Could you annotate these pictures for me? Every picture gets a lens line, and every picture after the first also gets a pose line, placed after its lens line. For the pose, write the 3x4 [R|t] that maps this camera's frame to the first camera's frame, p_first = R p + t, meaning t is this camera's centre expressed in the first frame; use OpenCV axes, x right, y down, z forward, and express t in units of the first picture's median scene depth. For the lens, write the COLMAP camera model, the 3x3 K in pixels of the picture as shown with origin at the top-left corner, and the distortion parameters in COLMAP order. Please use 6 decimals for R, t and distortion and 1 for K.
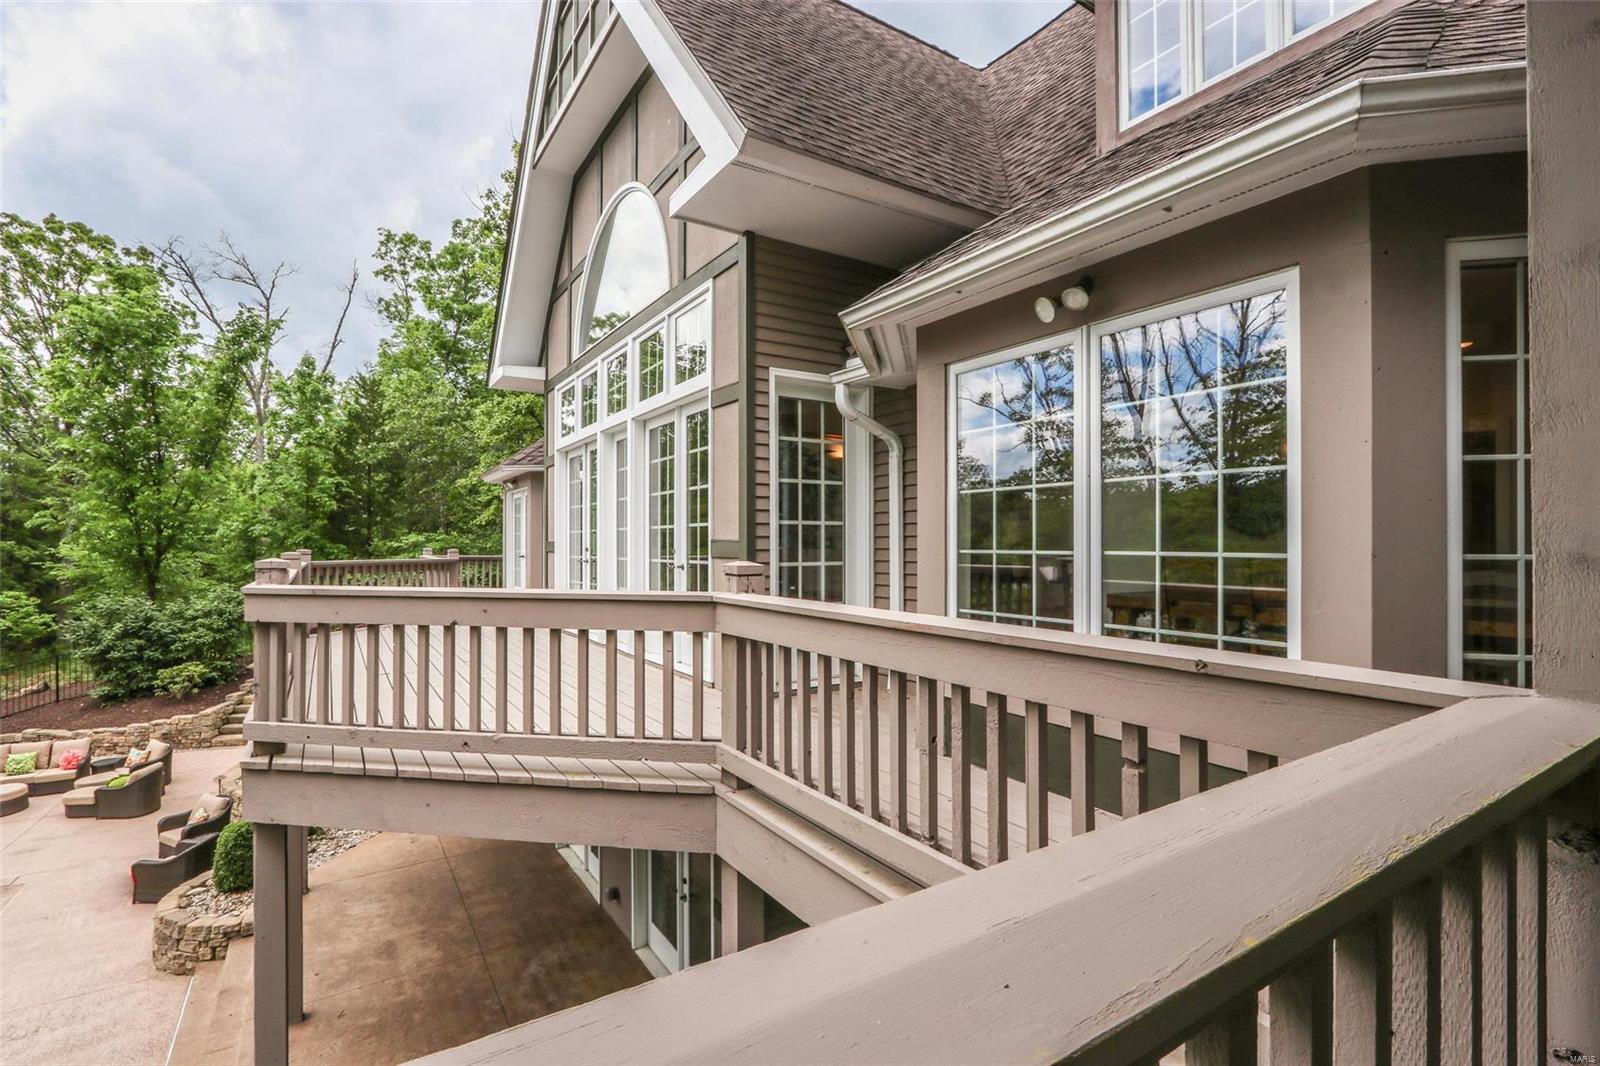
lens RADIAL K [[736.3, 0, 800.0], [0, 736.3, 533.0], [0, 0, 1]] dist [0.000038, 0.000005]
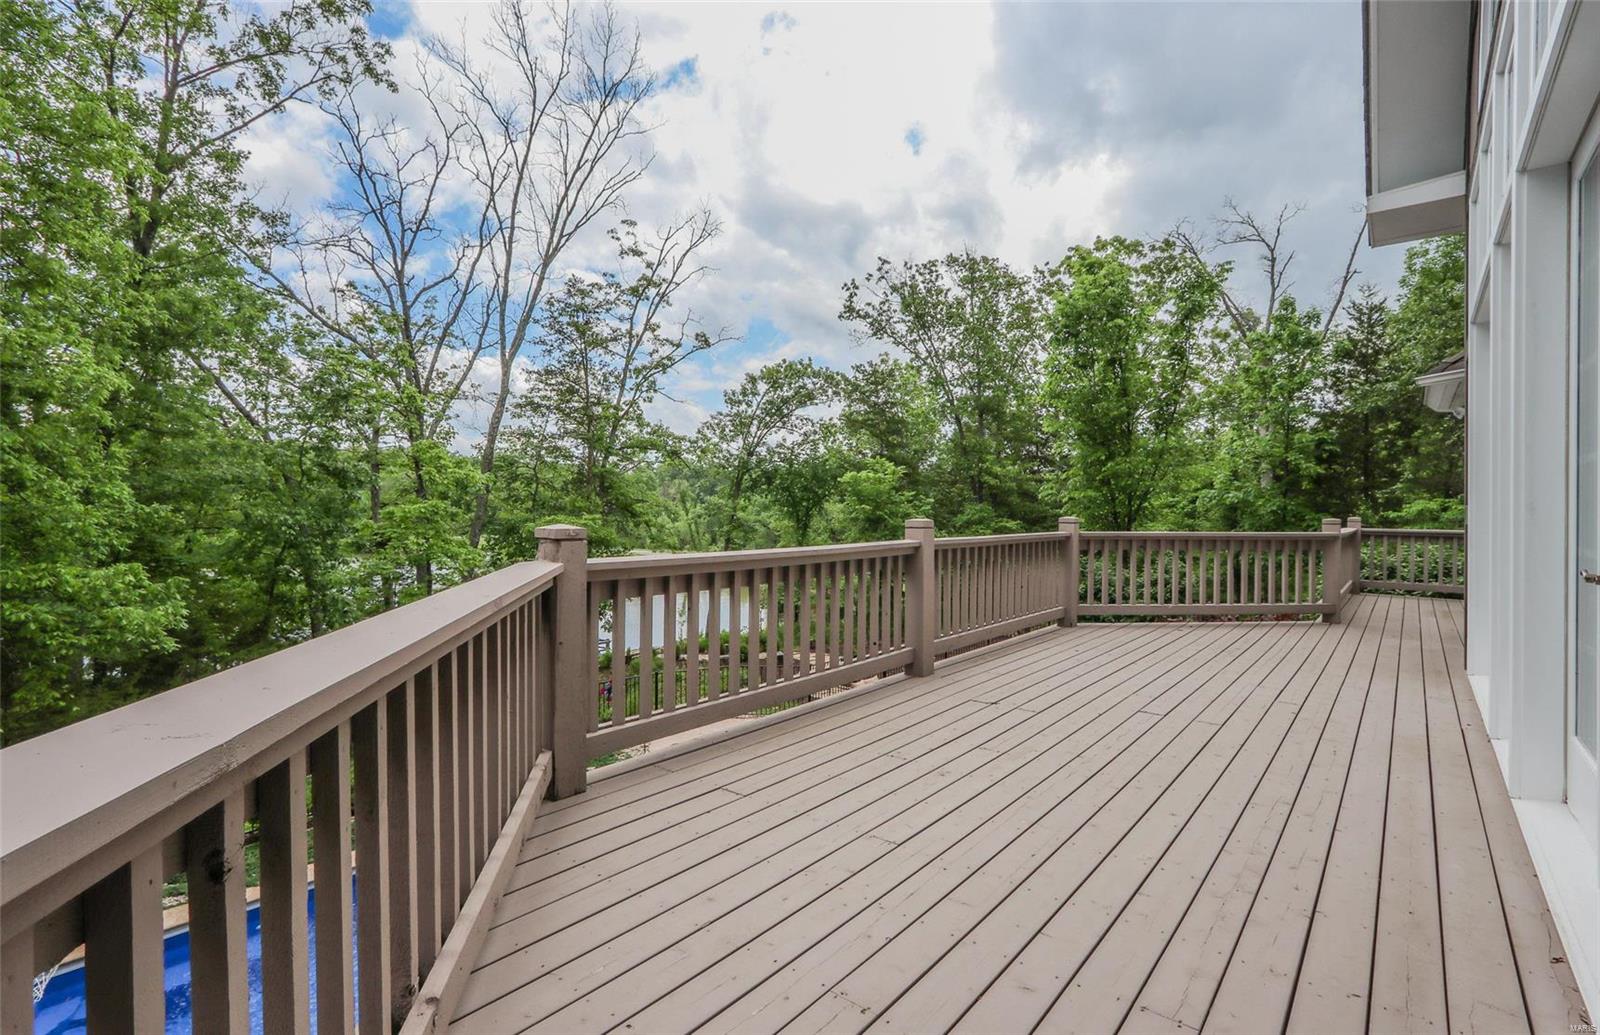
lens RADIAL K [[764.9, 0, 800.0], [0, 764.9, 517.5], [0, 0, 1]] dist [-0.000285, -0.000036]
pose [[0.313799, 0.003886, -0.949482, 0.010073], [0.013285, 0.999876, 0.008483, 0.004870], [0.949397, -0.015276, 0.313708, 0.167069]]
